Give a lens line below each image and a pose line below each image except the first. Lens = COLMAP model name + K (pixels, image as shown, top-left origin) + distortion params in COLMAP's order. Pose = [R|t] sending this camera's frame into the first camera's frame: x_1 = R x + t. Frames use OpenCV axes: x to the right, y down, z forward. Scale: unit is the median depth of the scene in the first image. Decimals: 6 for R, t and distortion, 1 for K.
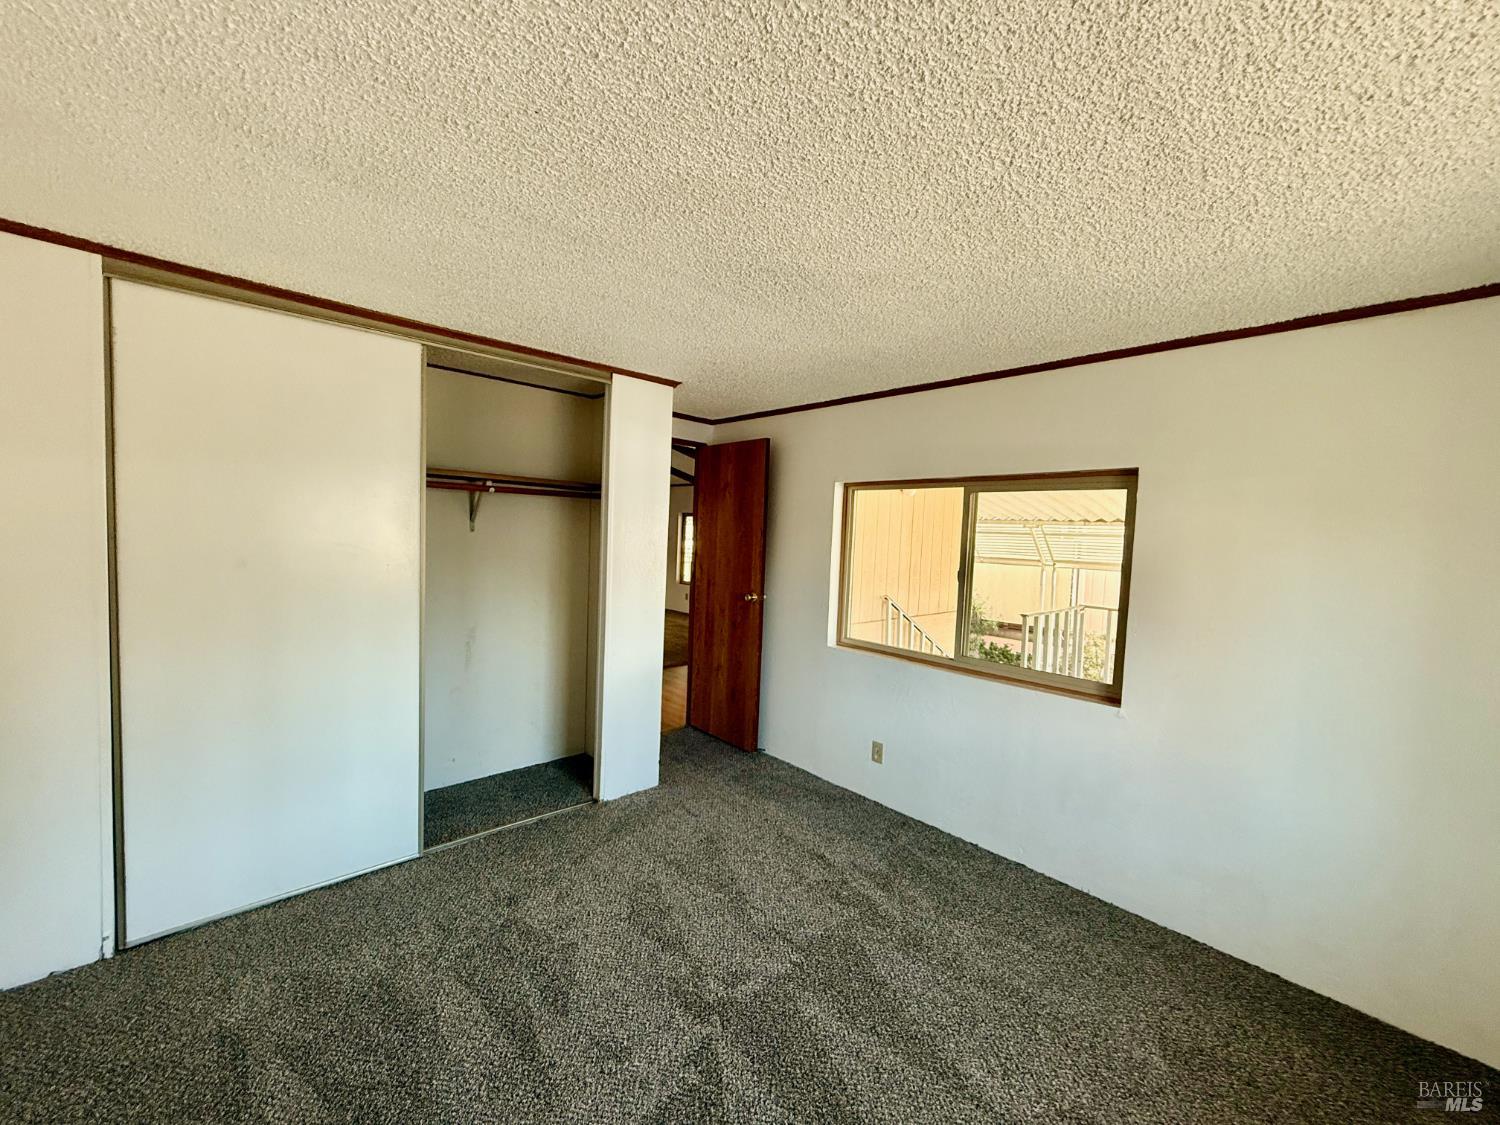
lens RADIAL K [[594.3, 0, 746.4], [0, 594.3, 565.1], [0, 0, 1]] dist [0.000618, -0.000161]
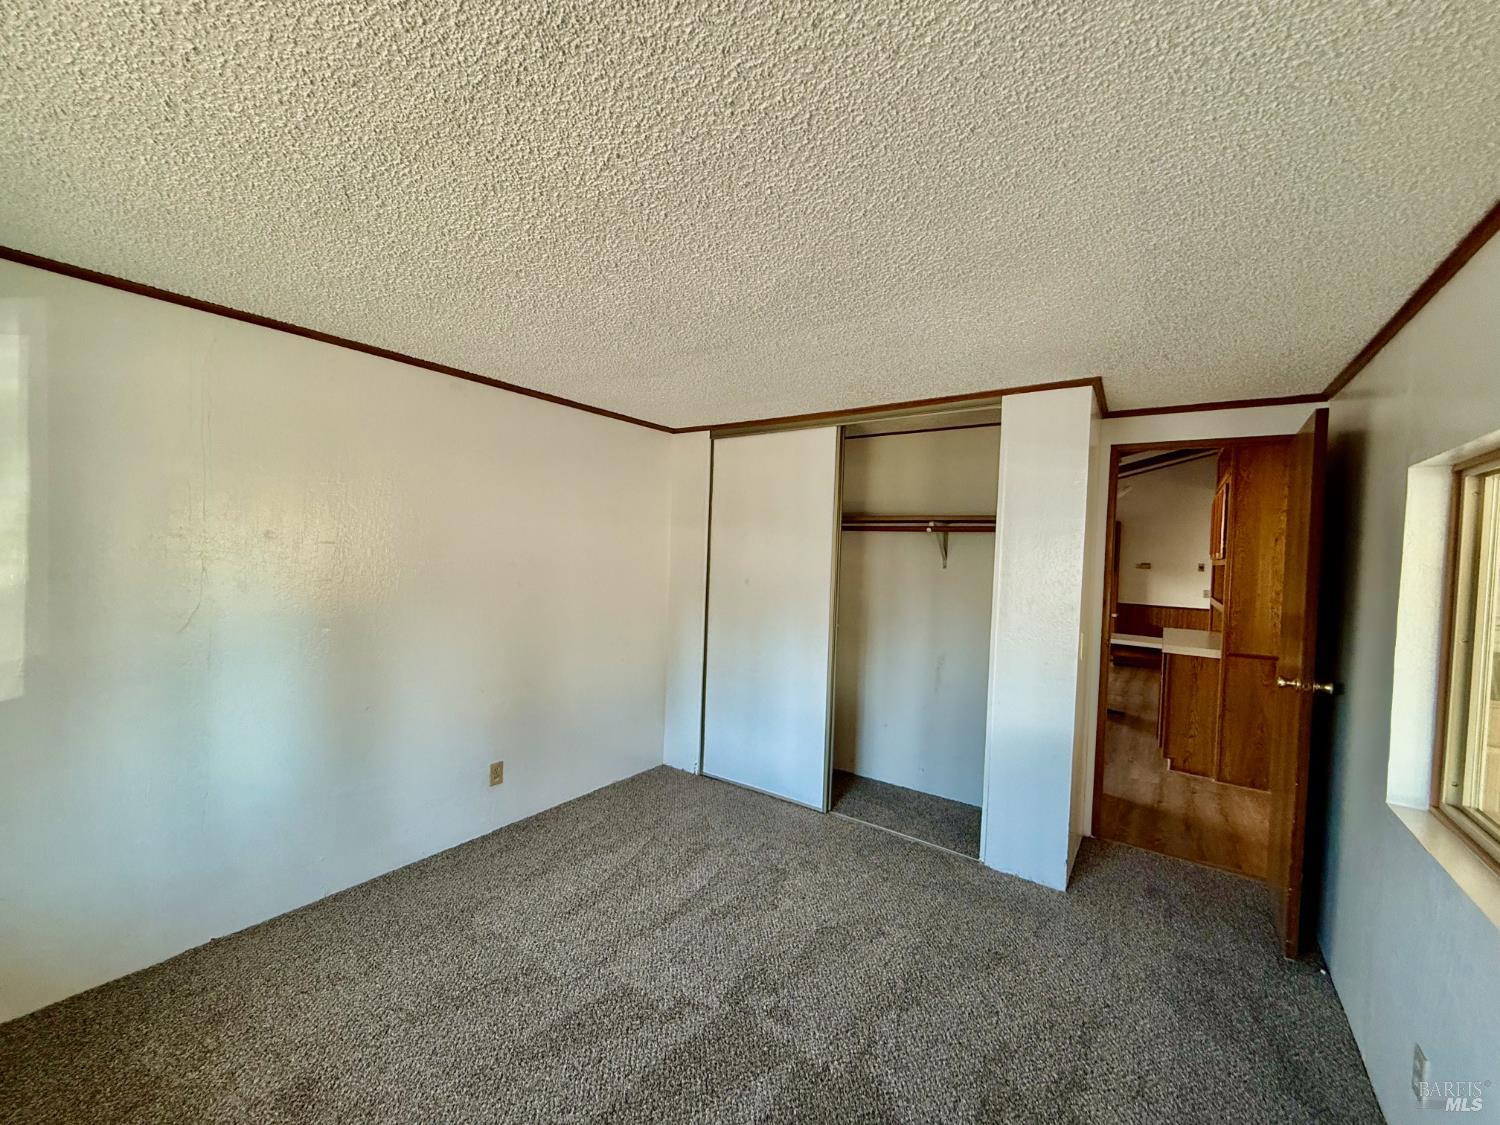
lens RADIAL K [[594.3, 0, 746.6], [0, 594.3, 561.8], [0, 0, 1]] dist [0.000618, -0.000161]
pose [[0.213191, -0.013034, -0.976924, 0.638652], [-0.081559, 0.996184, -0.031090, -0.003731], [0.973600, 0.086305, 0.211314, 0.468586]]
